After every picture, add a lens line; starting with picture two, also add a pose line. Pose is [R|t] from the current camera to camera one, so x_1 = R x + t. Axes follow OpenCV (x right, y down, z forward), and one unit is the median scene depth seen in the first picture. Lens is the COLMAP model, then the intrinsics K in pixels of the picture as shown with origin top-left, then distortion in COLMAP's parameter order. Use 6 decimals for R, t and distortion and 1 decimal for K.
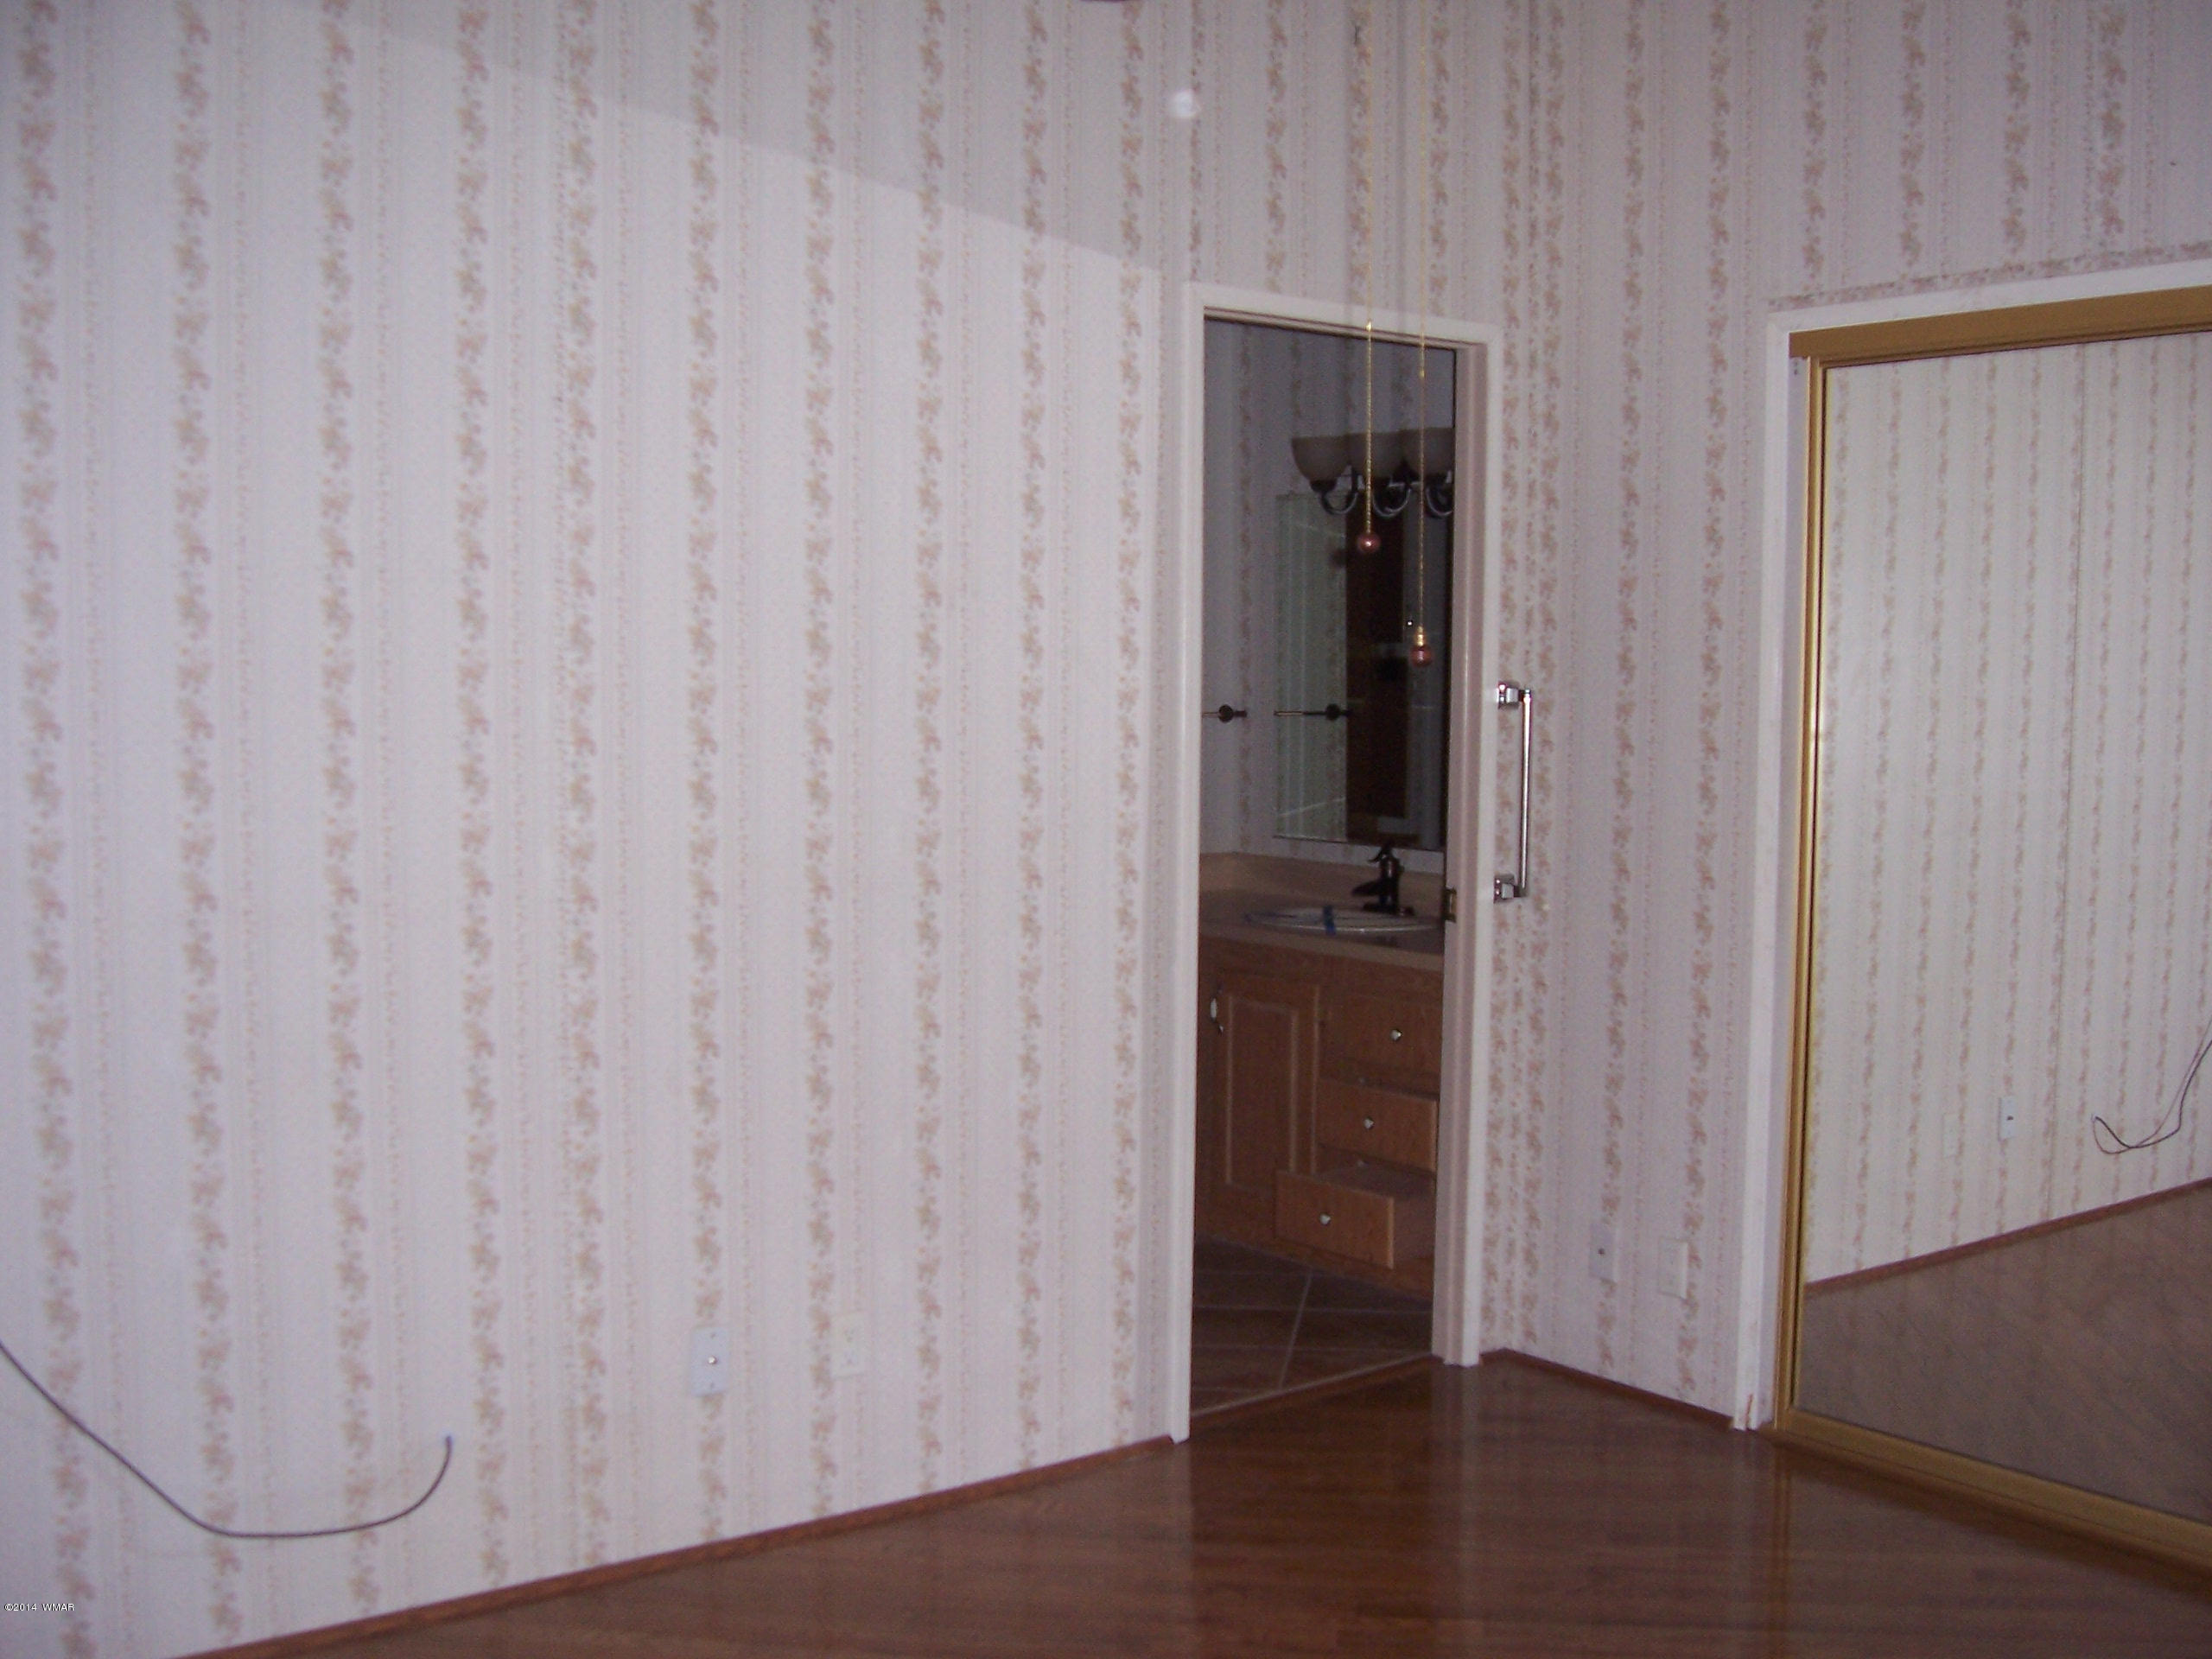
lens RADIAL K [[2340.7, 0, 1108.4], [0, 2340.7, 835.4], [0, 0, 1]] dist [-0.129910, 0.000000]
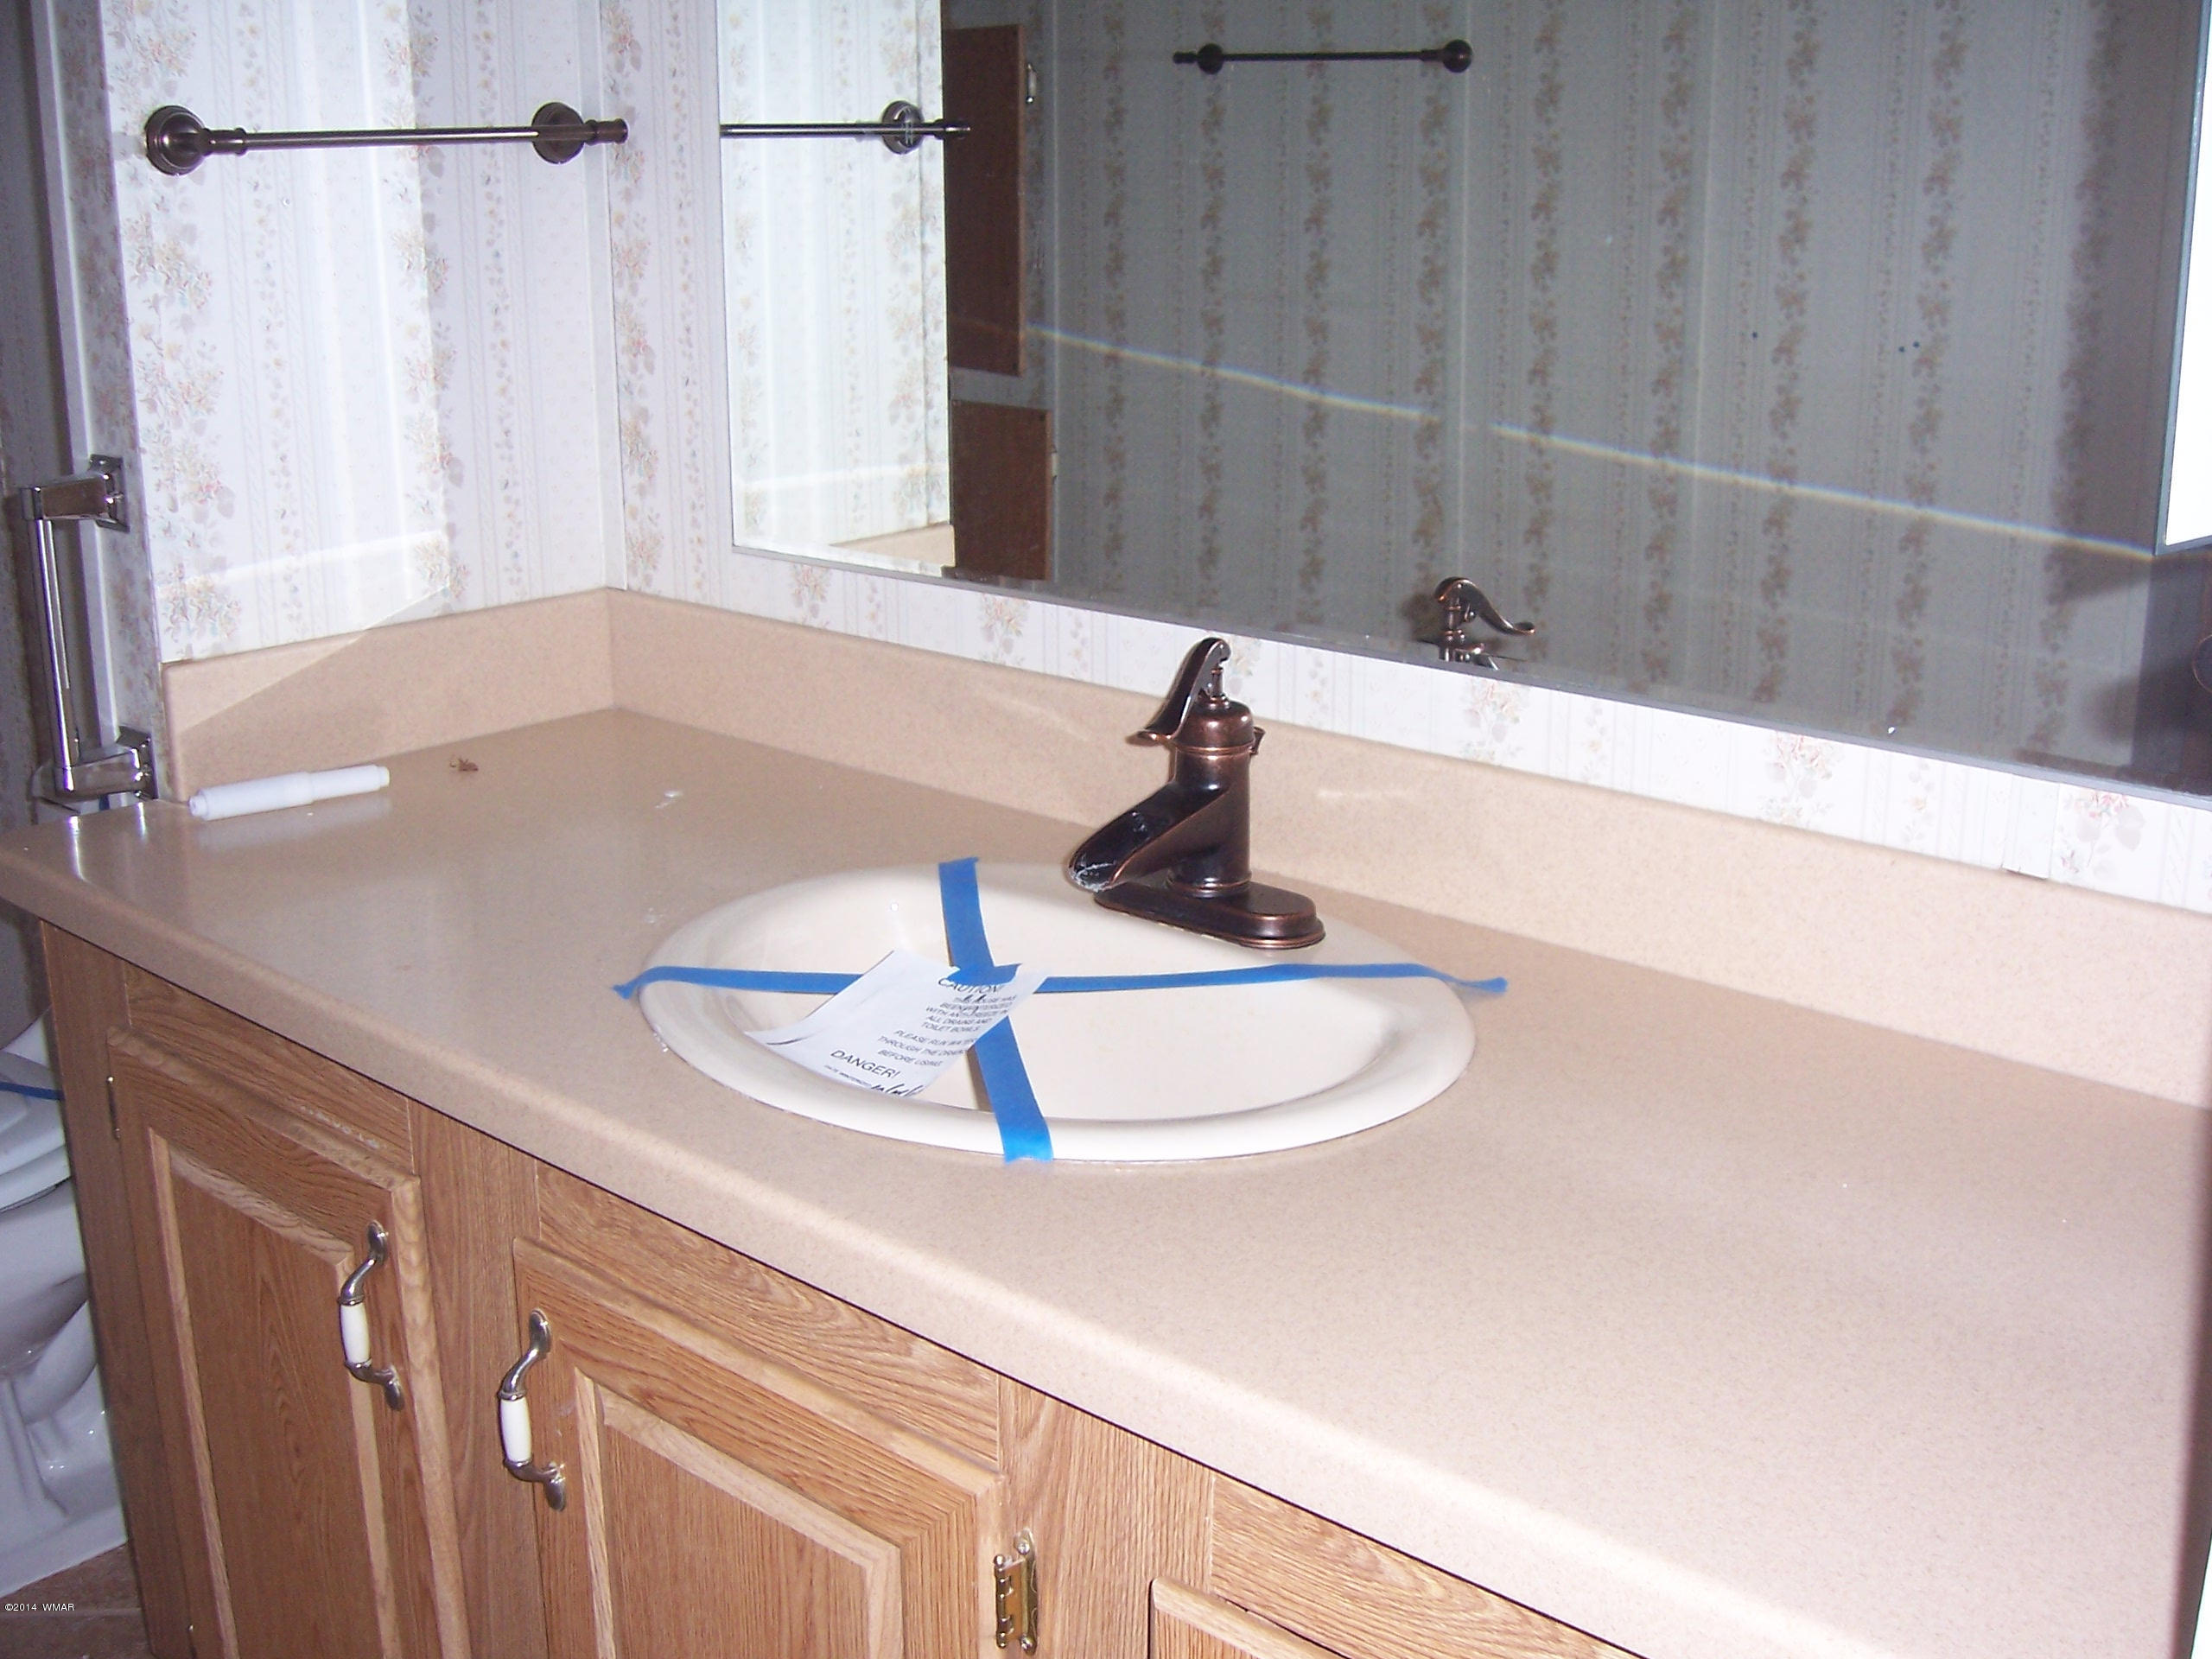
lens RADIAL K [[2340.7, 0, 1104.5], [0, 2340.7, 828.4], [0, 0, 1]] dist [-0.129910, 0.000000]
pose [[0.974927, -0.065480, 0.212674, 0.071709], [0.016529, 0.974395, 0.224234, -0.042459], [-0.221911, -0.215097, 0.951046, 0.979450]]
